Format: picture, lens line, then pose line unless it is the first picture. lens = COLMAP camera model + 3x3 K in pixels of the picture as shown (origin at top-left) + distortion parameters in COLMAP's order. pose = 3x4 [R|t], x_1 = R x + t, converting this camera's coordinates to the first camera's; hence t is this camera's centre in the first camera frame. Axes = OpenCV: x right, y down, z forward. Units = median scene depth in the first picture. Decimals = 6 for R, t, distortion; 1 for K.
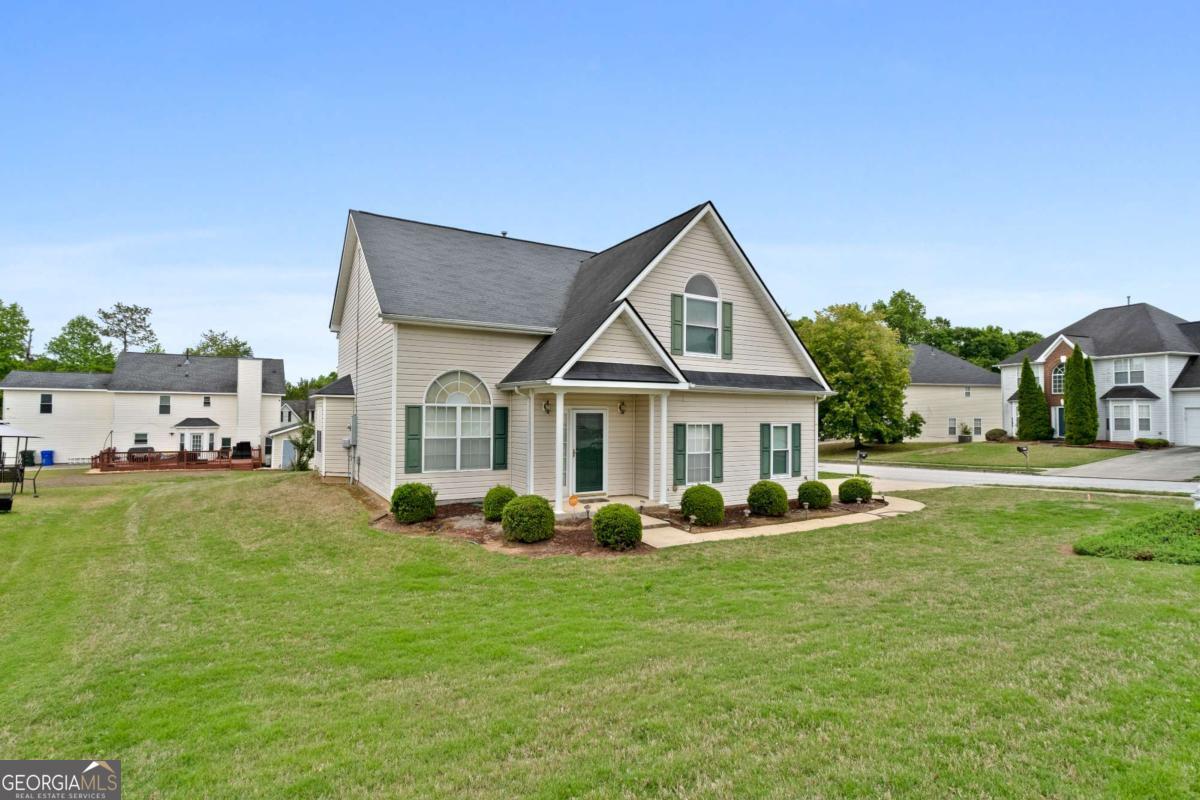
lens RADIAL K [[615.9, 0, 601.3], [0, 615.9, 395.0], [0, 0, 1]] dist [-0.003187, -0.000139]
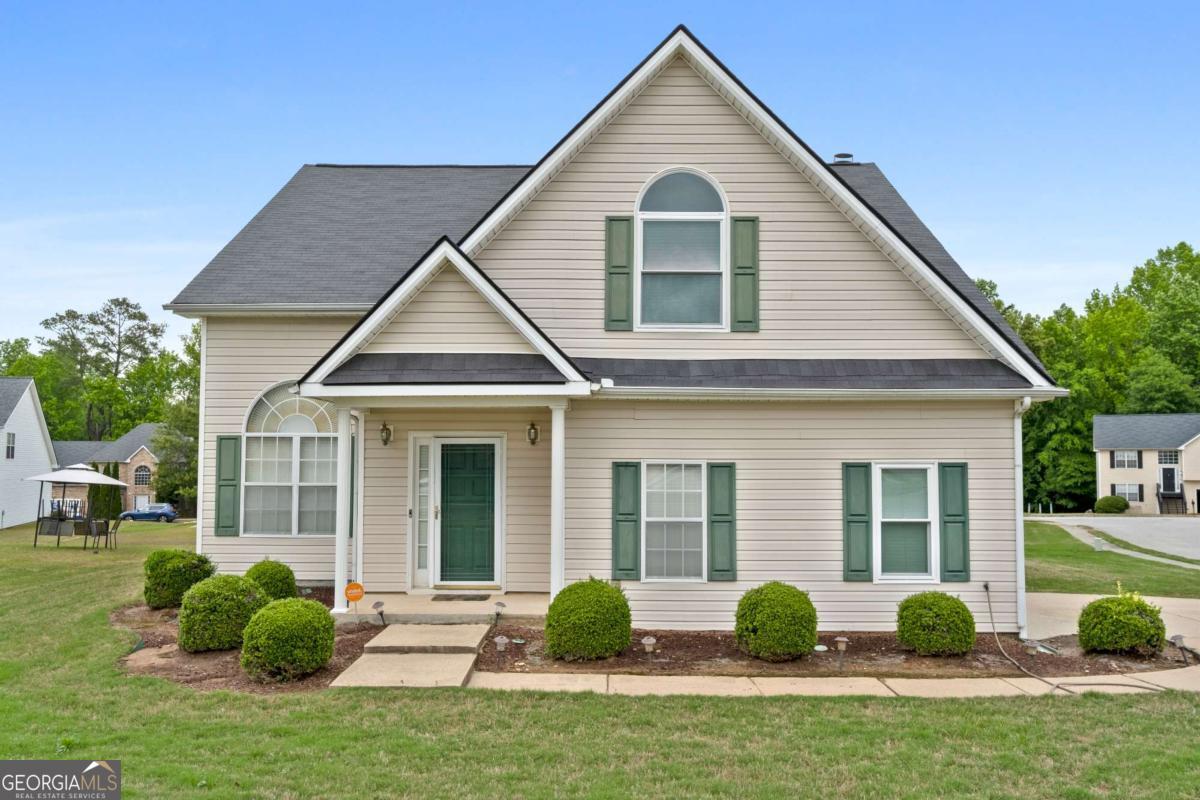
lens RADIAL K [[947.2, 0, 597.7], [0, 947.2, 409.5], [0, 0, 1]] dist [0.024606, 0.002025]
pose [[0.838120, -0.034870, -0.544369, 0.535521], [0.022345, 0.999312, -0.029608, 0.024872], [0.545027, 0.012651, 0.838323, 0.306995]]
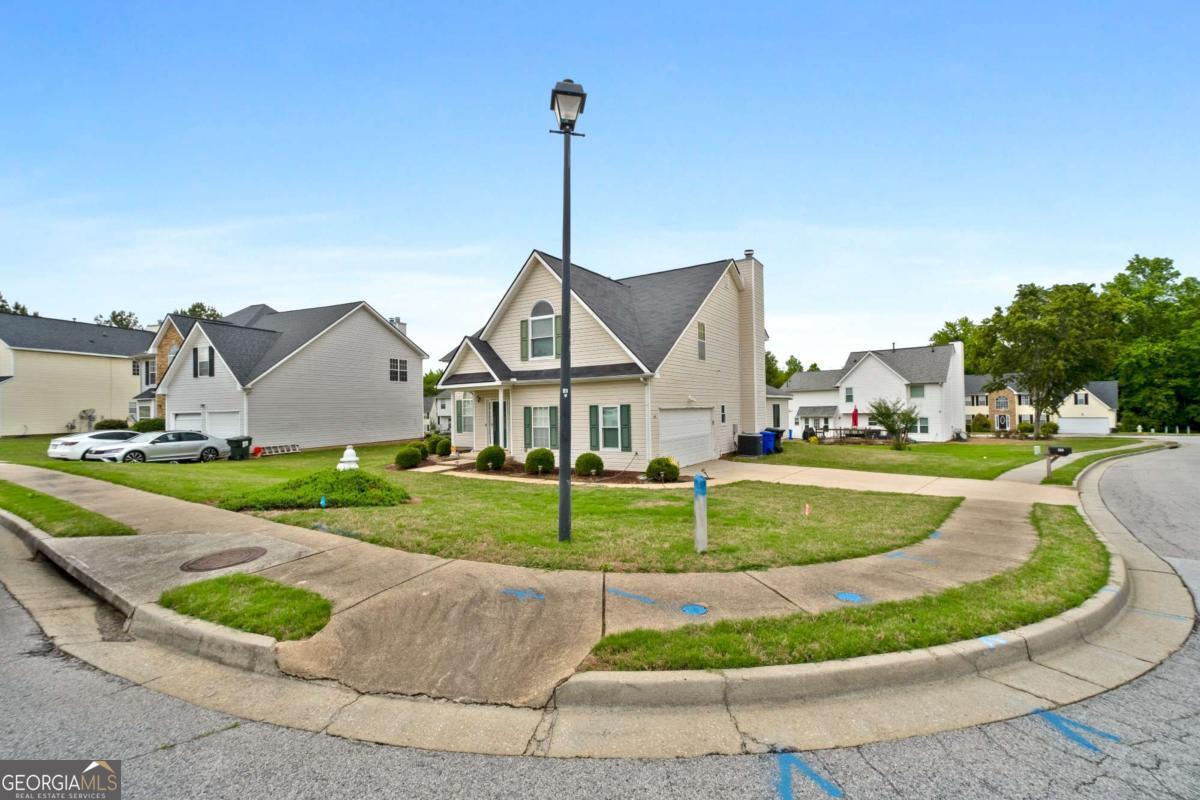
lens RADIAL K [[510.2, 0, 600.2], [0, 510.2, 399.9], [0, 0, 1]] dist [0.001575, 0.000093]
pose [[0.431003, -0.027802, -0.901922, 1.288810], [0.053197, 0.998570, -0.005359, 0.044767], [0.900781, -0.045670, 0.431865, 0.614319]]
